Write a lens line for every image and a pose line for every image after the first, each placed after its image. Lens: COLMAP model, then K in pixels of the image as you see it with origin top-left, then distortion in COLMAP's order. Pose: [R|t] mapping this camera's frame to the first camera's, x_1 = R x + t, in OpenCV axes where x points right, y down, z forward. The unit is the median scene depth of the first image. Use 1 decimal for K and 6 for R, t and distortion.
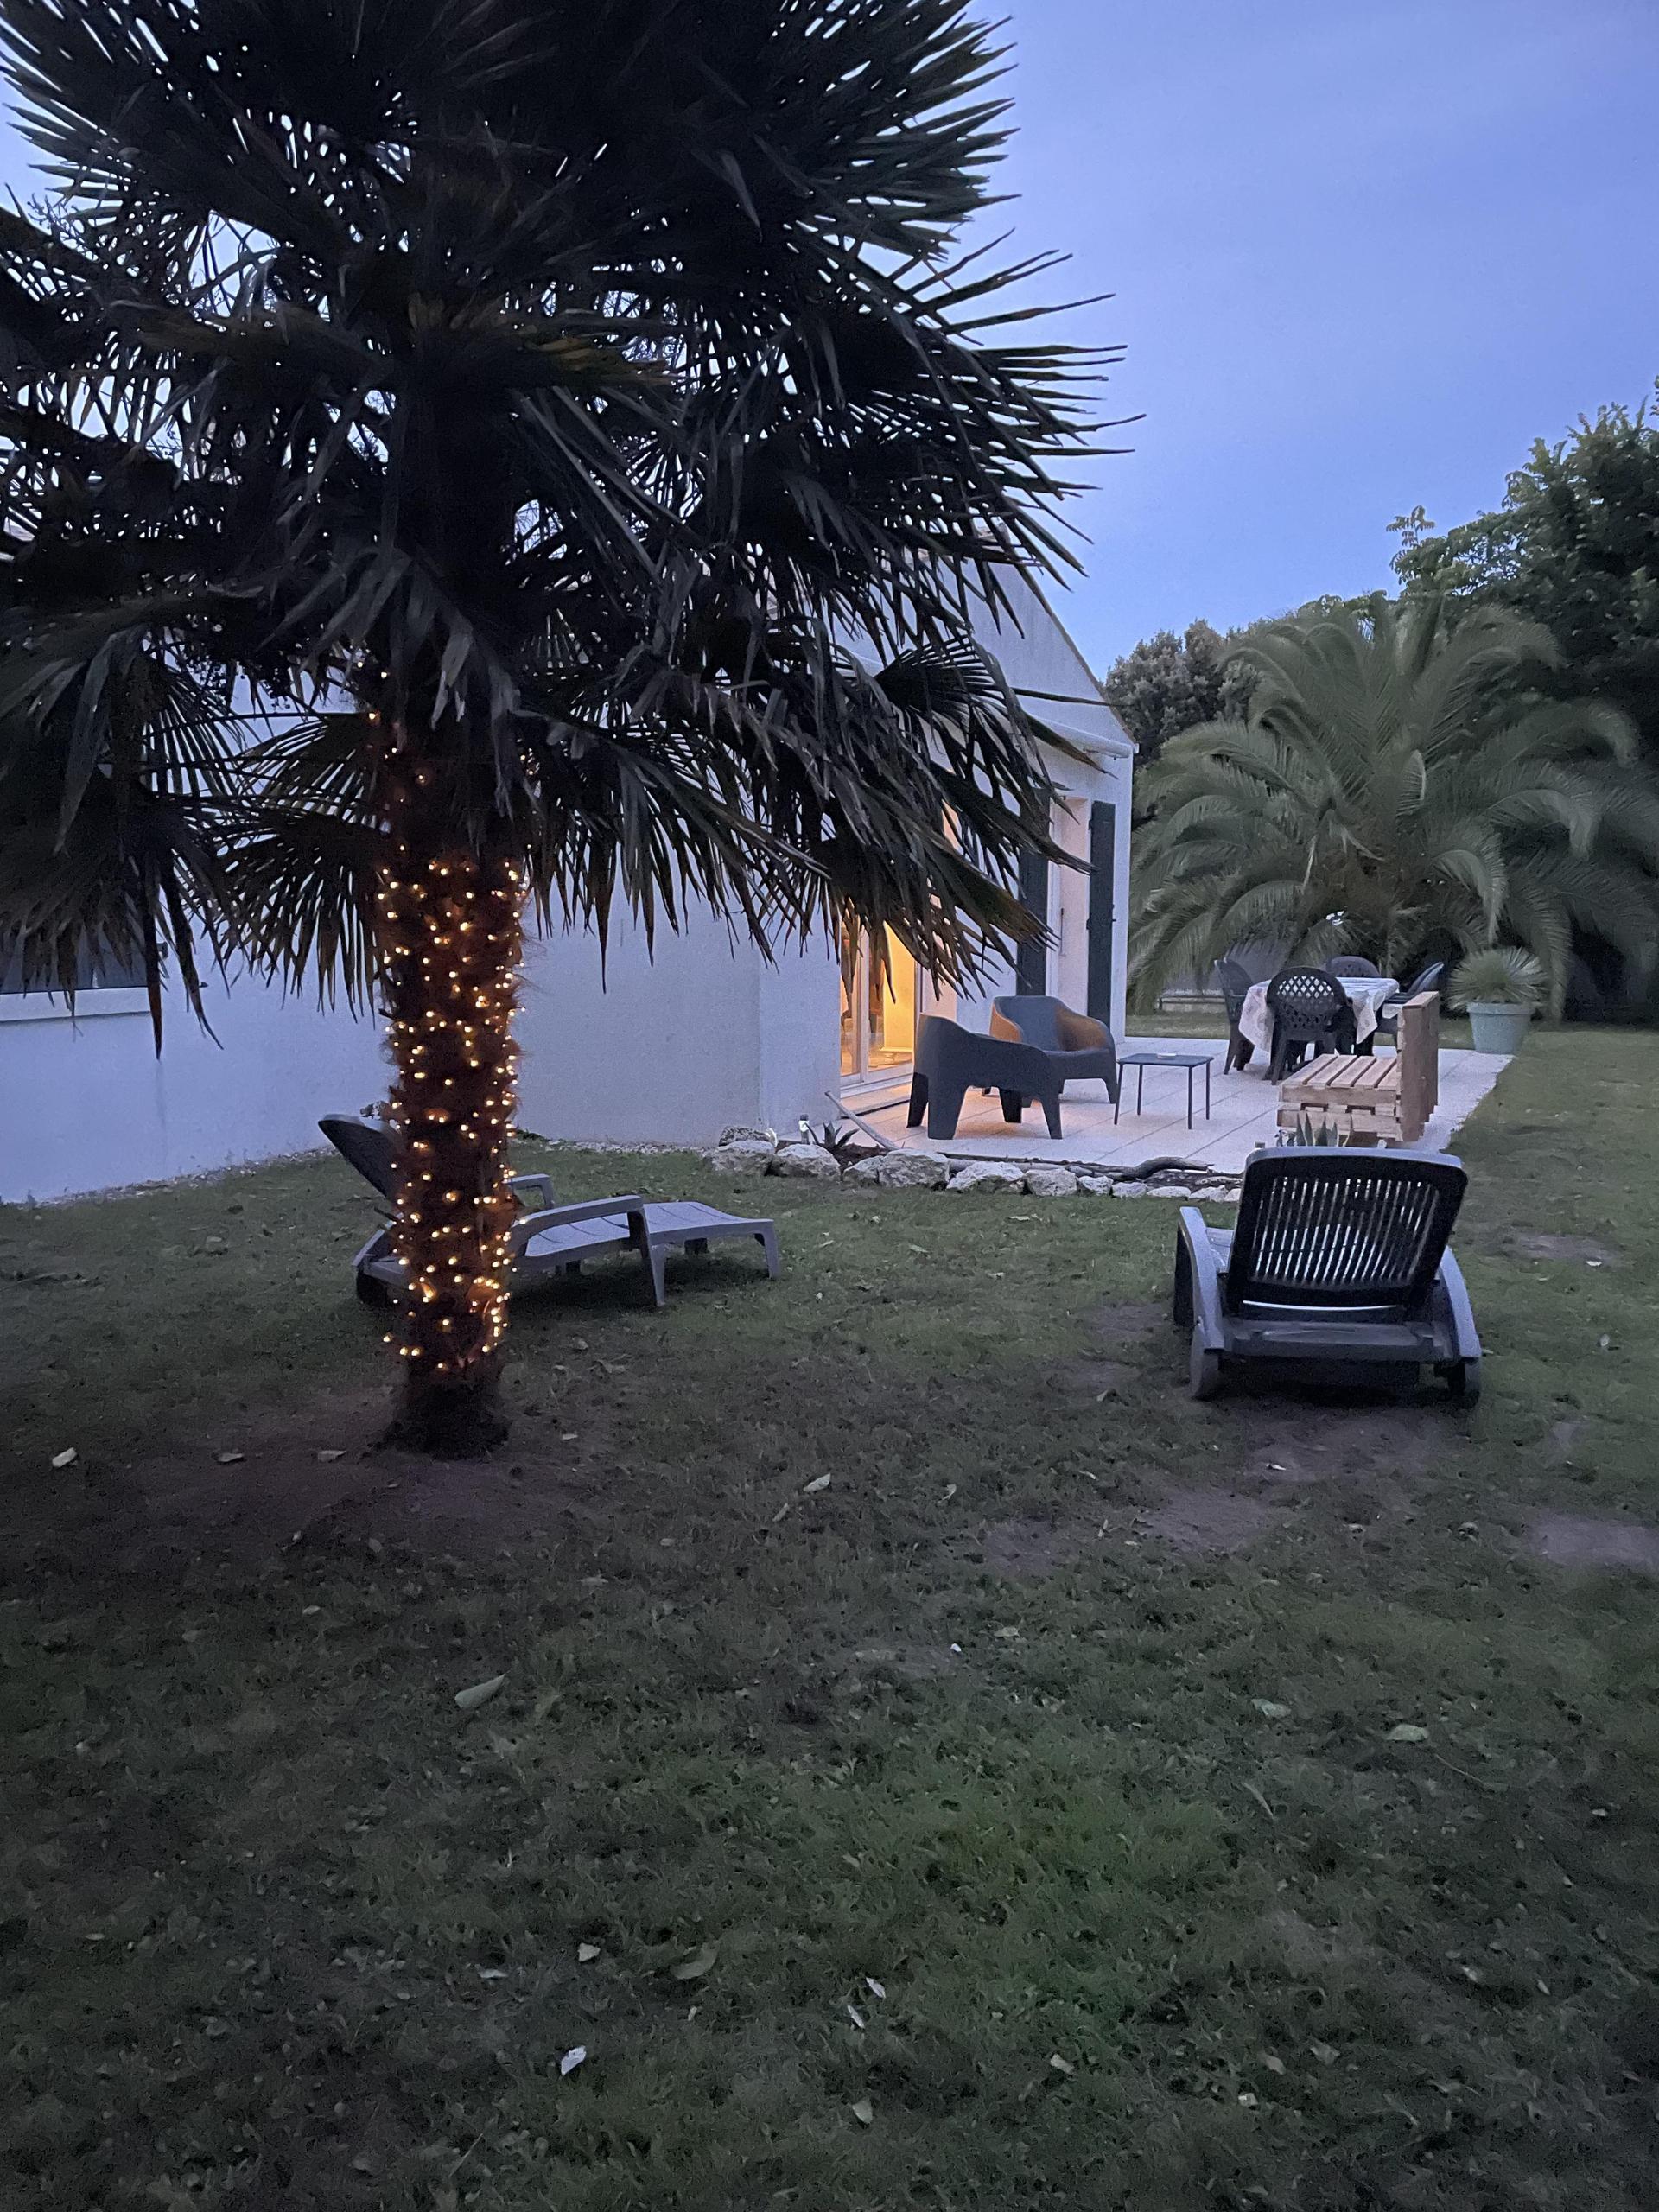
lens RADIAL K [[1679.3, 0, 829.9], [0, 1679.3, 1120.7], [0, 0, 1]] dist [0.105744, -0.121627]
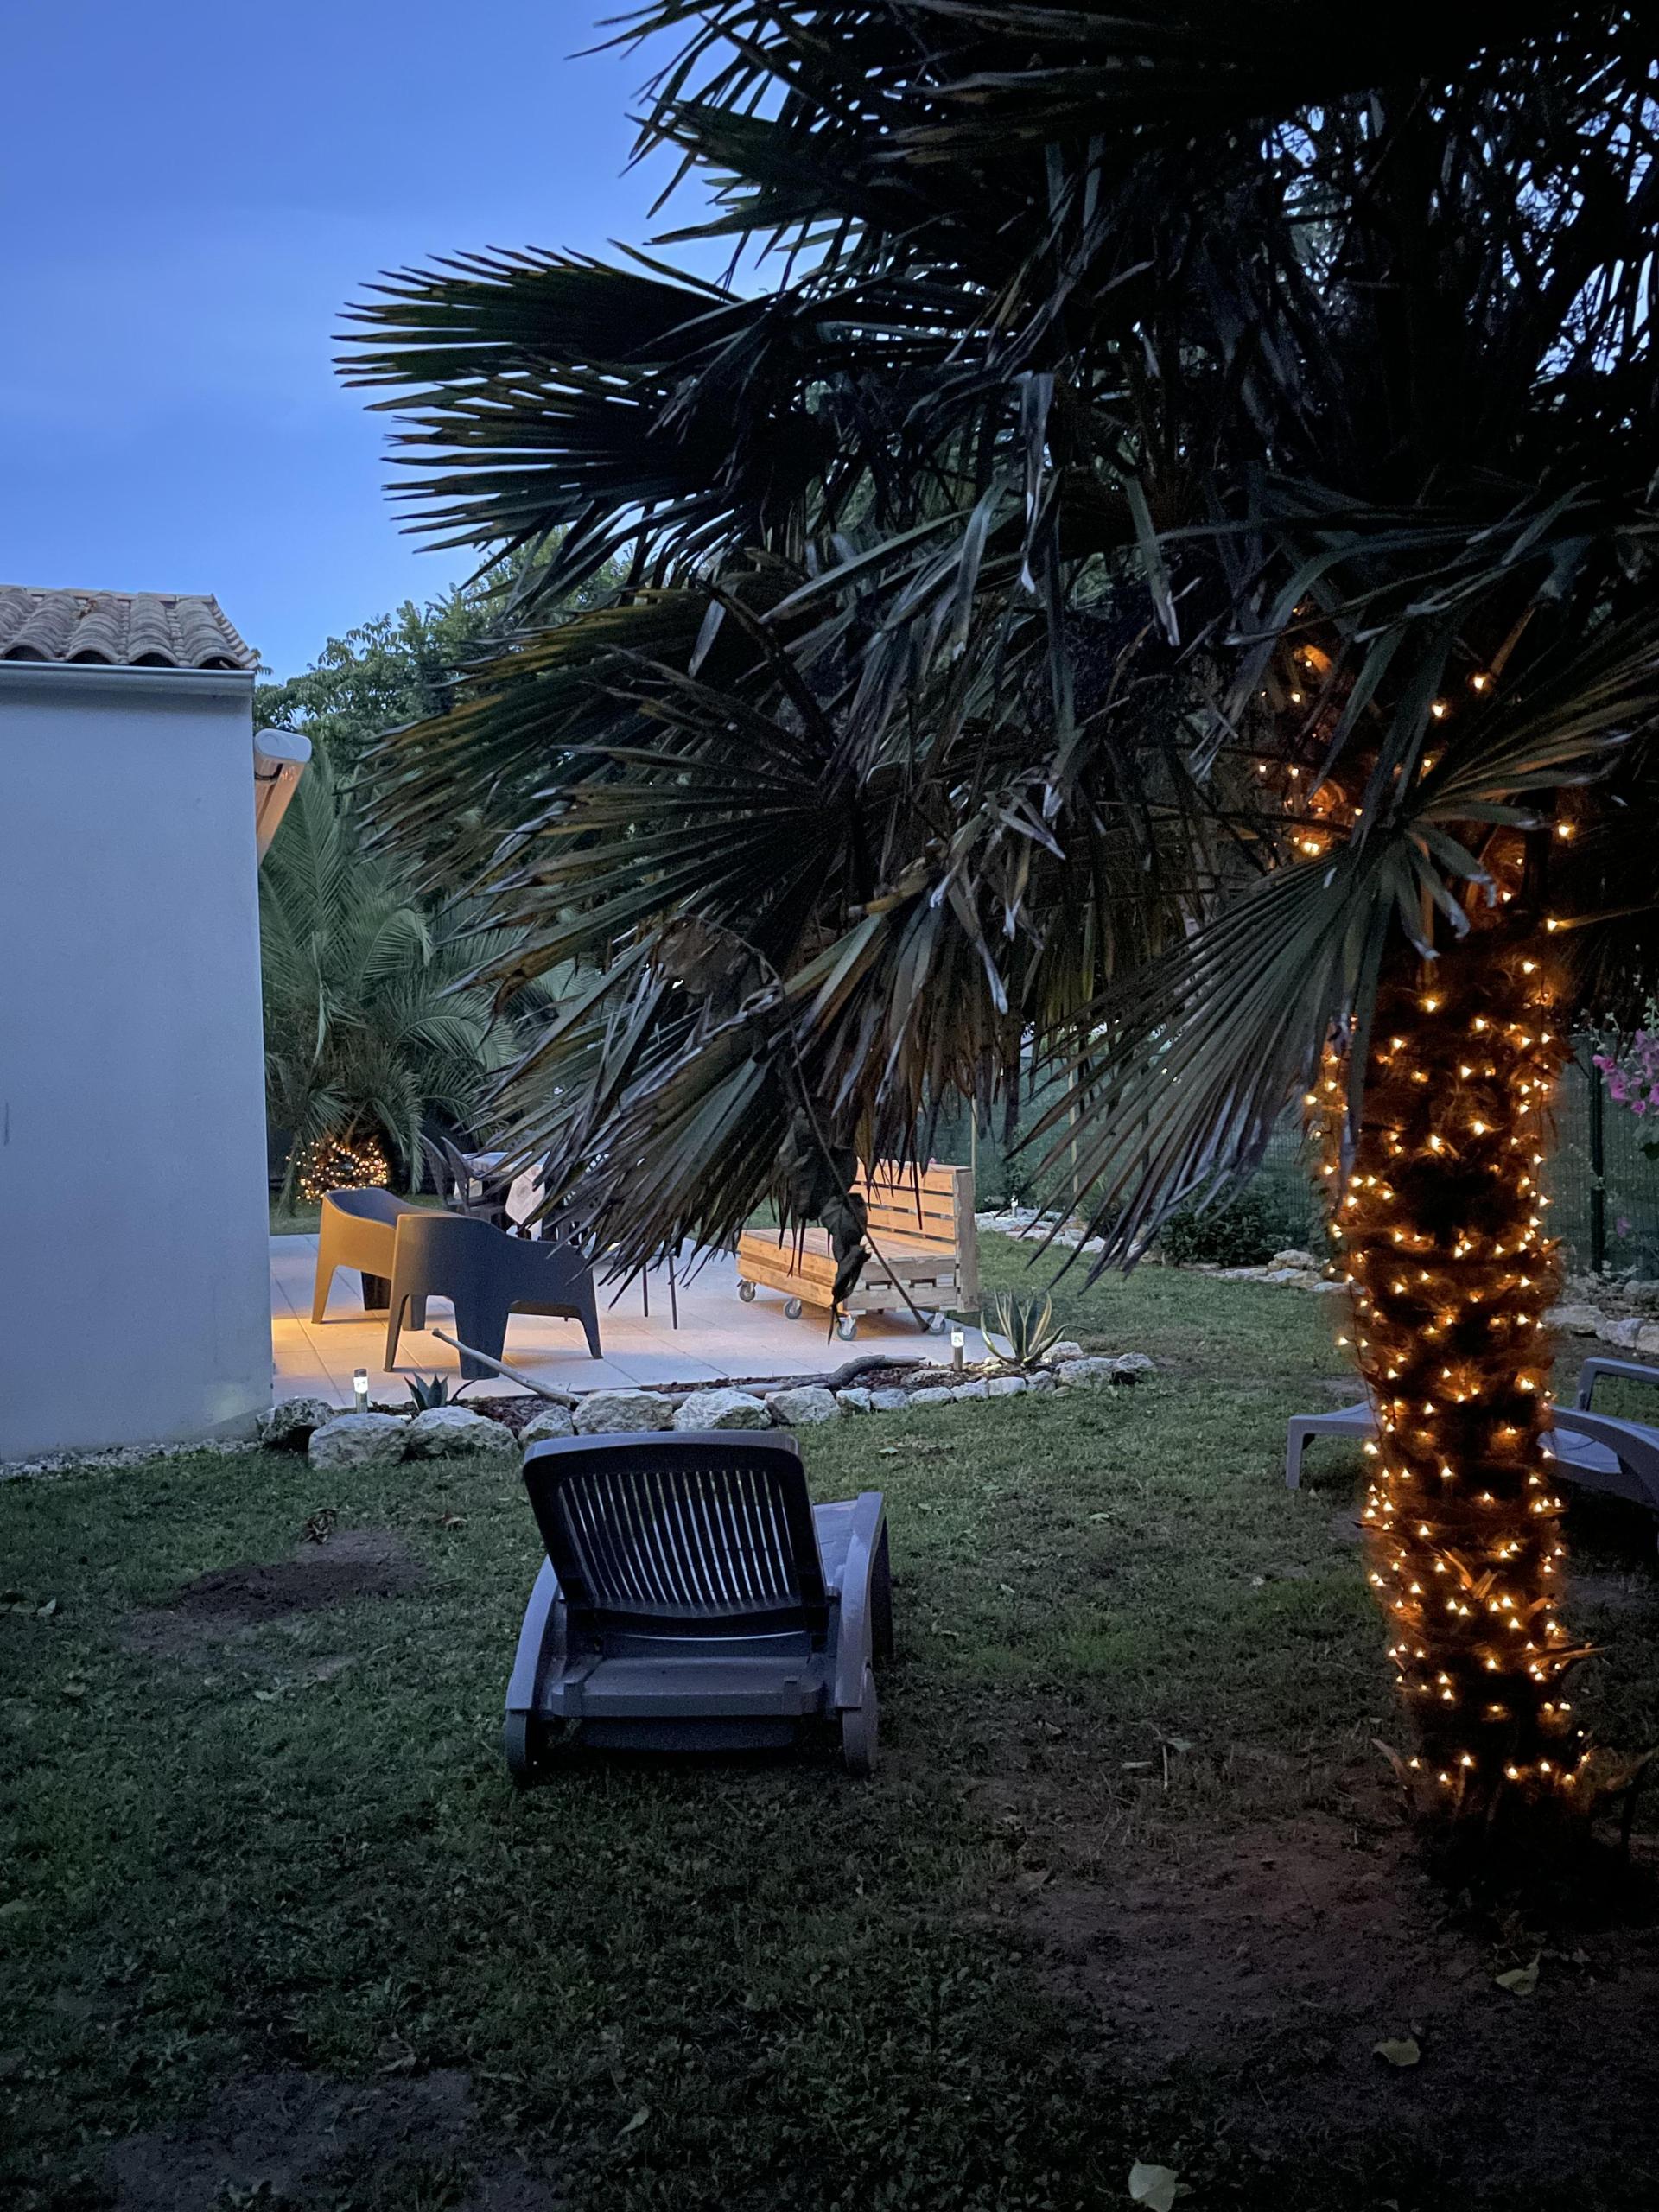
lens RADIAL K [[1838.2, 0, 829.5], [0, 1838.2, 1106.0], [0, 0, 1]] dist [0.096541, -0.102352]
pose [[0.711891, -0.035109, 0.701412, -0.260011], [0.111262, 0.991774, -0.063281, -0.026743], [-0.693420, 0.123090, 0.709942, 0.172219]]
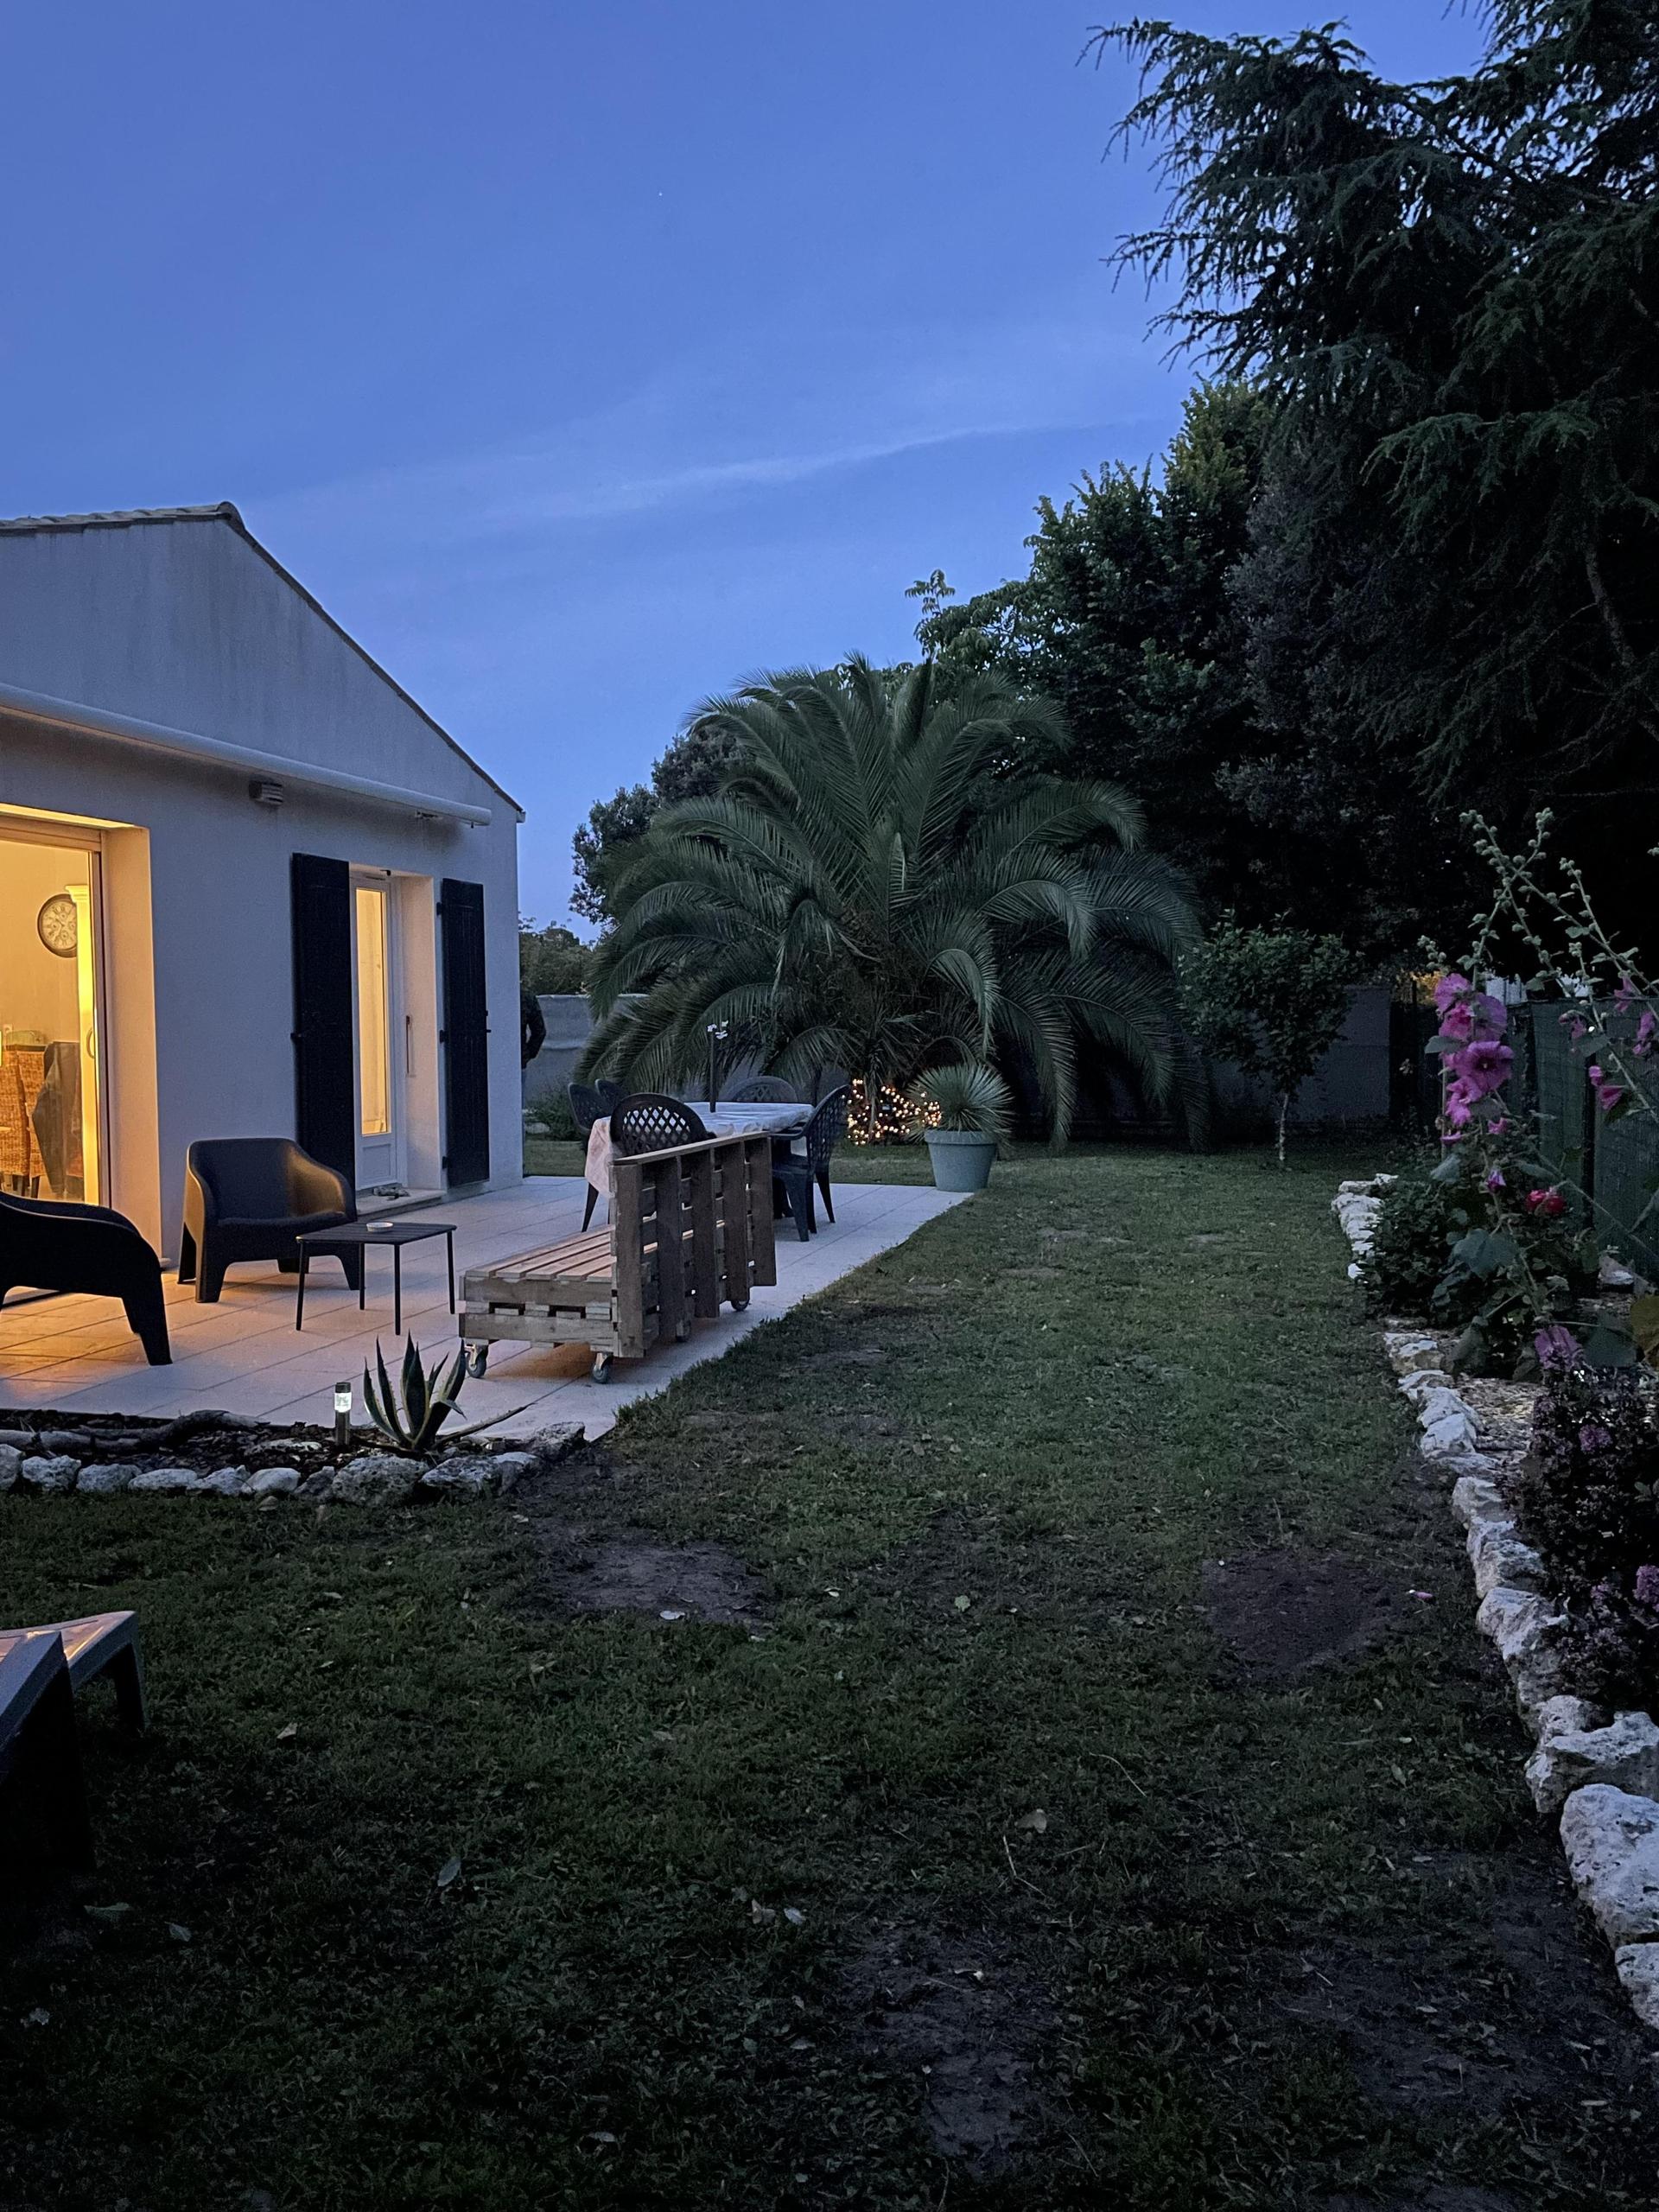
lens RADIAL K [[1838.2, 0, 829.5], [0, 1838.2, 1106.0], [0, 0, 1]] dist [0.096541, -0.102352]
pose [[0.980055, -0.015727, 0.198101, 0.159125], [0.030565, 0.996931, -0.072072, -0.018995], [-0.196360, 0.076689, 0.977528, 0.144397]]
